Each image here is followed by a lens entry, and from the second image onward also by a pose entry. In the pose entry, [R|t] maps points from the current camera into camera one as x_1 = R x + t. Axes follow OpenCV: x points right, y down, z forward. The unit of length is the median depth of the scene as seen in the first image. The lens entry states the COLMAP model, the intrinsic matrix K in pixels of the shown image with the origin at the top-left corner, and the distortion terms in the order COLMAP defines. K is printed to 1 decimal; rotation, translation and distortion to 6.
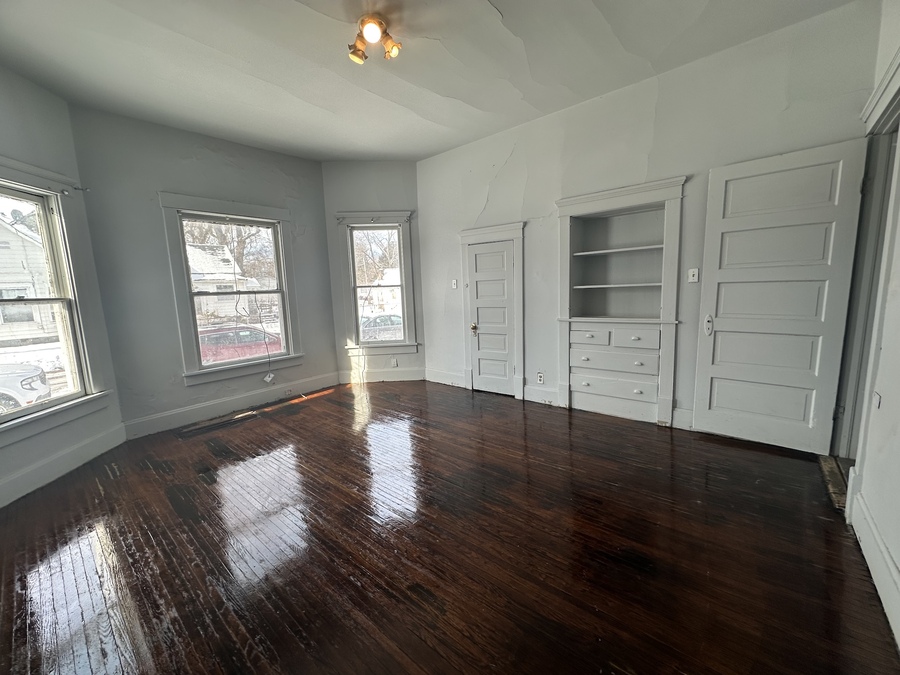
lens RADIAL K [[363.4, 0, 453.4], [0, 363.4, 336.2], [0, 0, 1]] dist [0.000395, 0.000091]
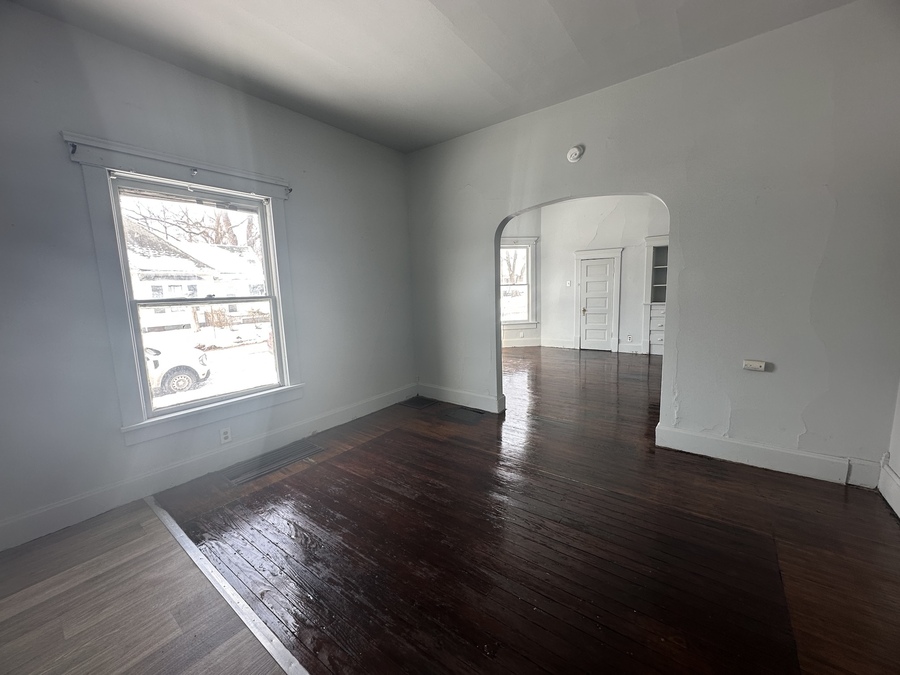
lens RADIAL K [[363.4, 0, 452.0], [0, 363.4, 336.8], [0, 0, 1]] dist [0.000395, 0.000091]
pose [[0.994133, -0.011193, 0.107580, -0.712556], [0.011242, 0.999937, 0.000158, 0.089134], [-0.107575, 0.001052, 0.994196, -0.566816]]
